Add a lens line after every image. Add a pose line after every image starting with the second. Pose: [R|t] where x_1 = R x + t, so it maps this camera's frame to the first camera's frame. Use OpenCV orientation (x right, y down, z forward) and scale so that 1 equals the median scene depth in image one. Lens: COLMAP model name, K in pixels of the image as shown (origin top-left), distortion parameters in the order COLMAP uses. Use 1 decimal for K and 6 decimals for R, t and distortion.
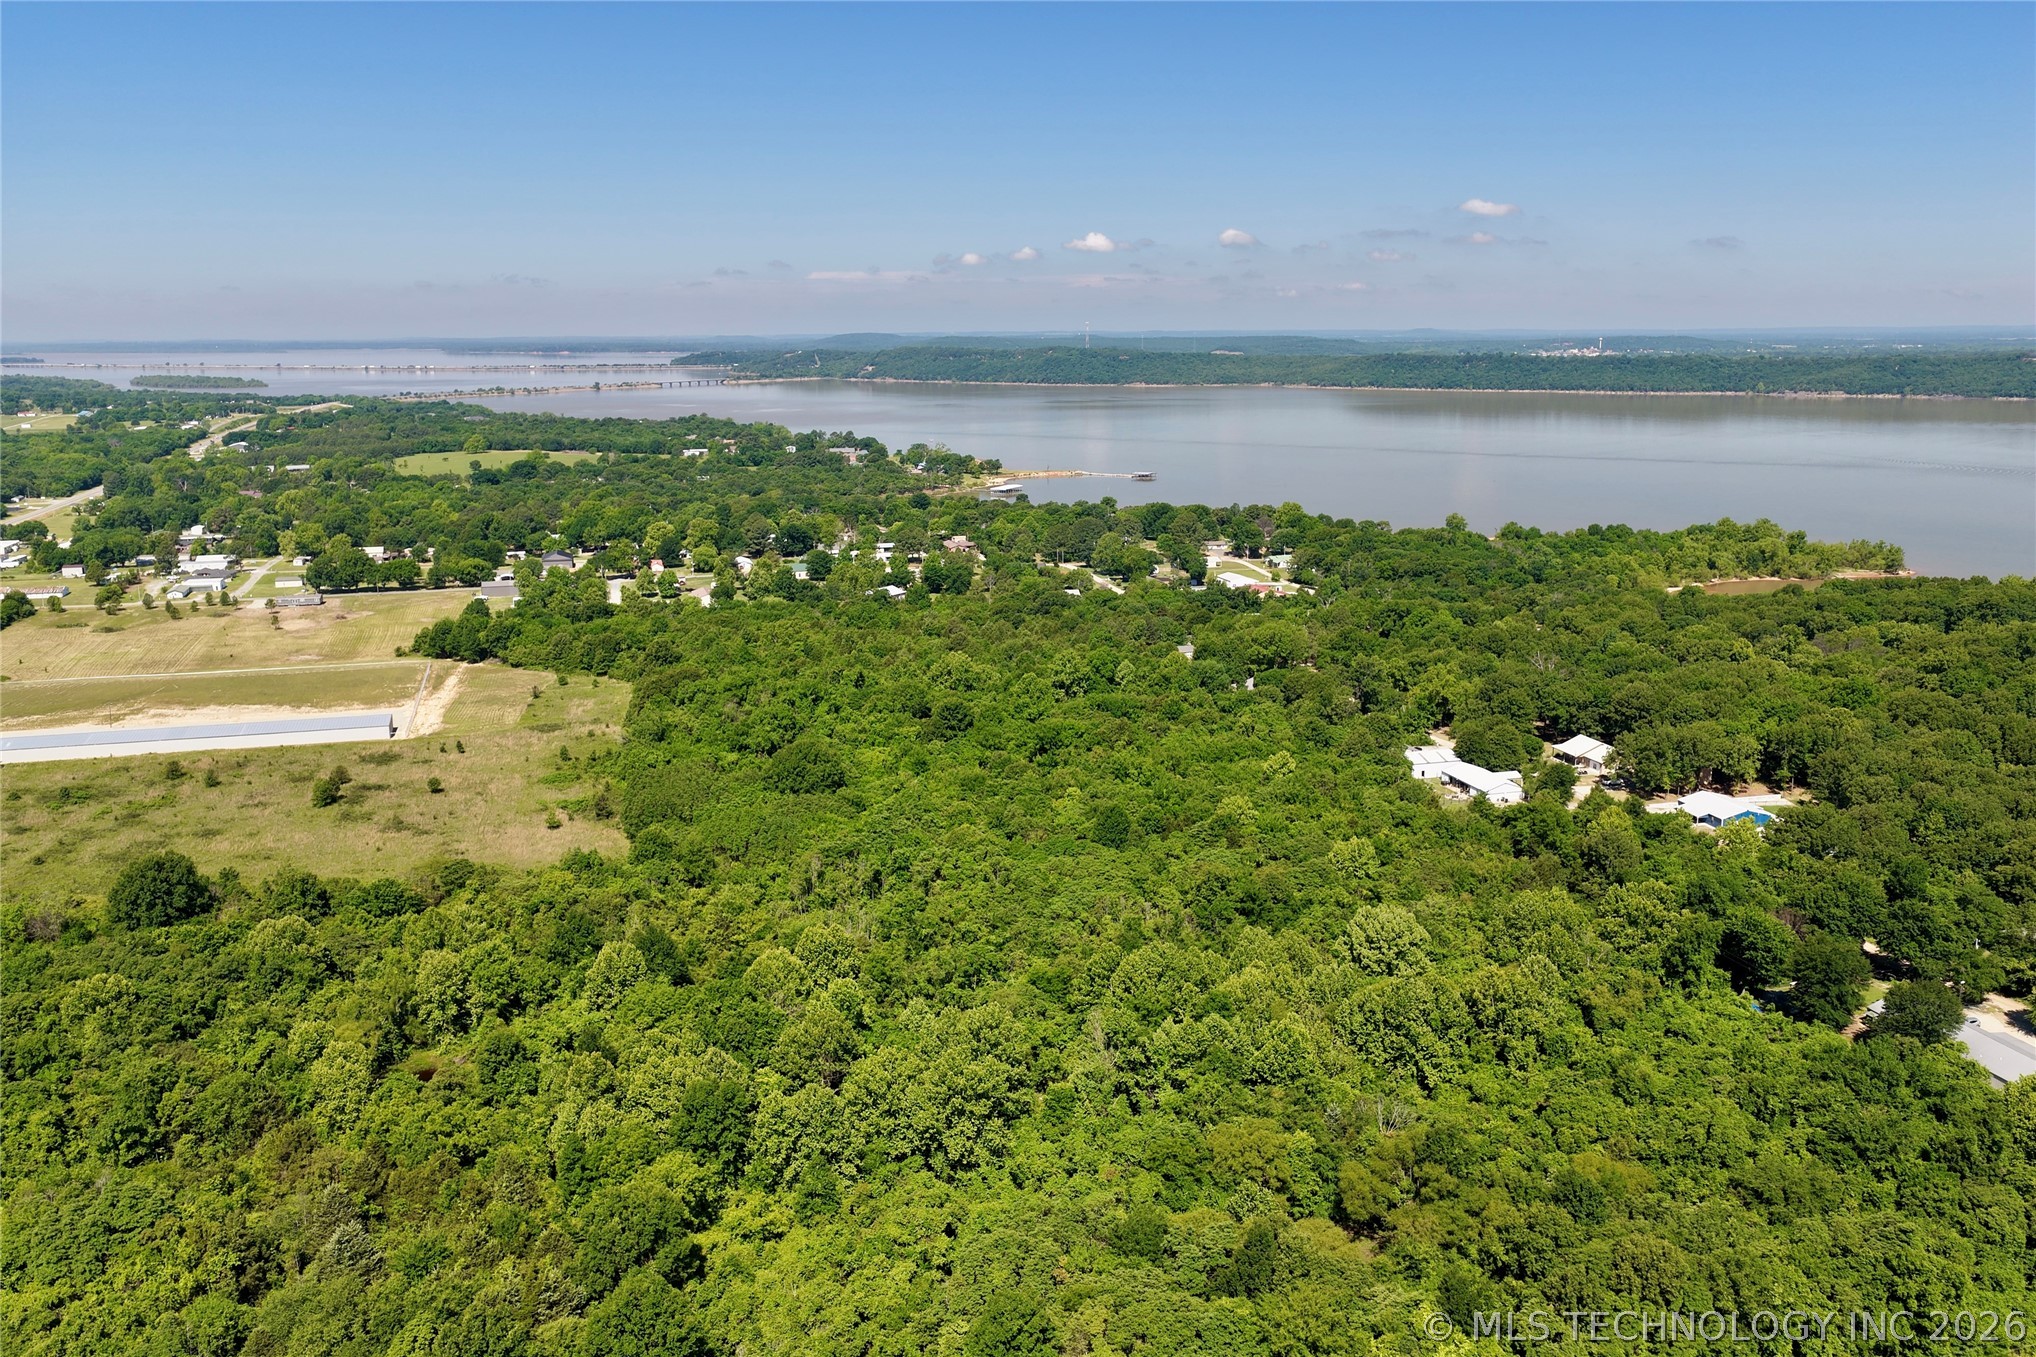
lens RADIAL K [[1704.0, 0, 1019.8], [0, 1704.0, 676.7], [0, 0, 1]] dist [-0.010575, 0.019325]
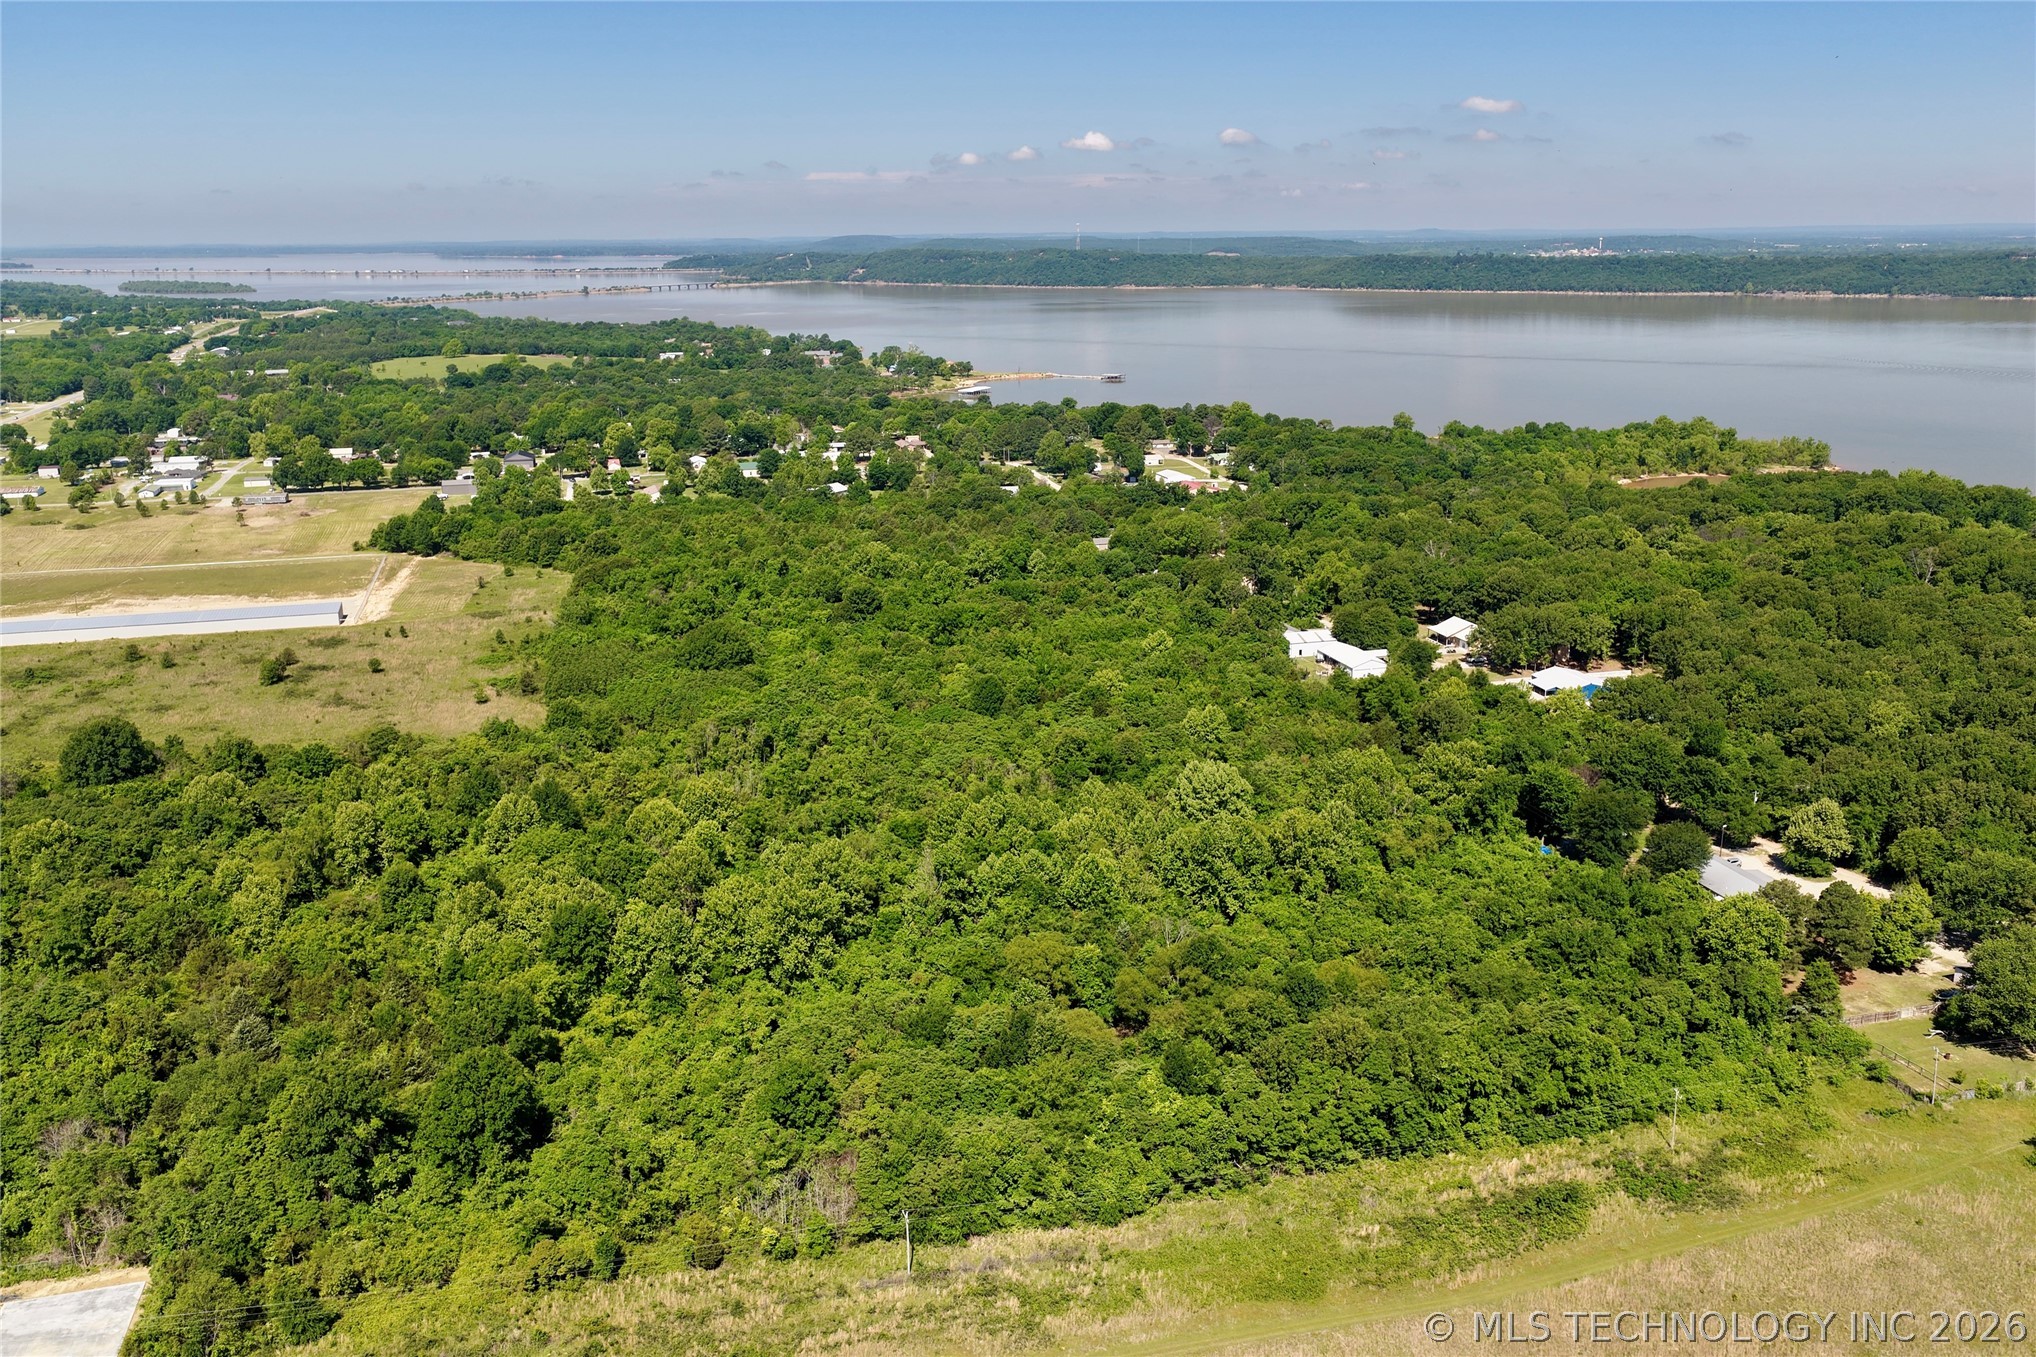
lens RADIAL K [[1704.0, 0, 1019.8], [0, 1704.0, 675.9], [0, 0, 1]] dist [-0.010575, 0.019325]
pose [[0.999994, -0.002924, -0.001660, 0.053102], [0.003010, 0.998512, 0.054458, 0.010996], [0.001499, -0.054462, 0.998515, -0.057722]]
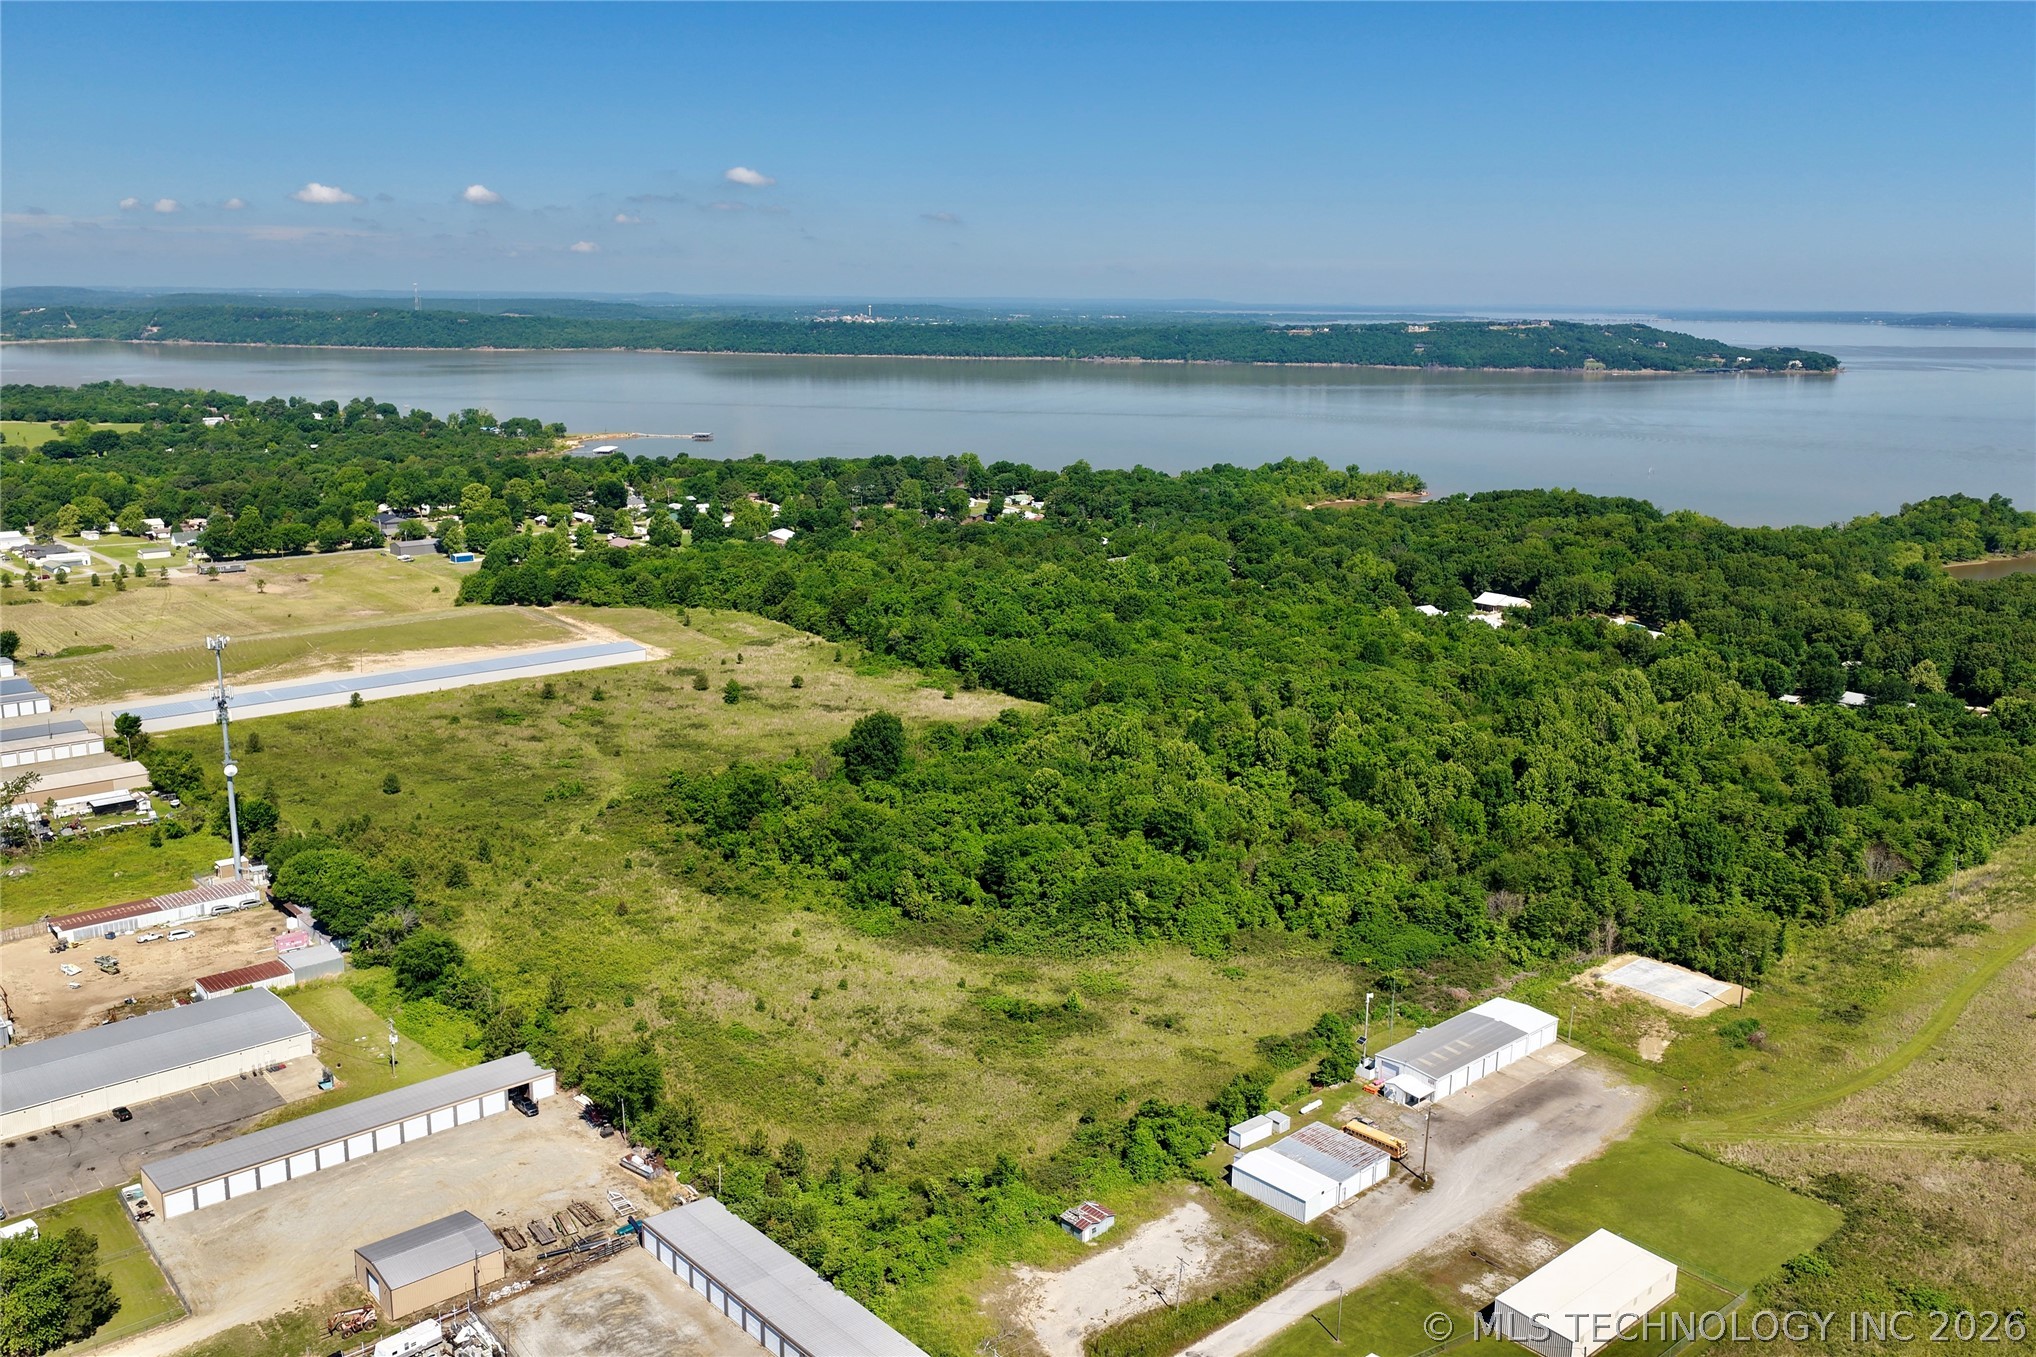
lens RADIAL K [[1704.0, 0, 1014.7], [0, 1704.0, 677.2], [0, 0, 1]] dist [-0.010575, 0.019325]
pose [[0.904586, -0.076531, 0.419366, -0.606714], [0.067647, 0.997058, 0.036037, 0.023052], [-0.420890, -0.004230, 0.907102, -0.162997]]
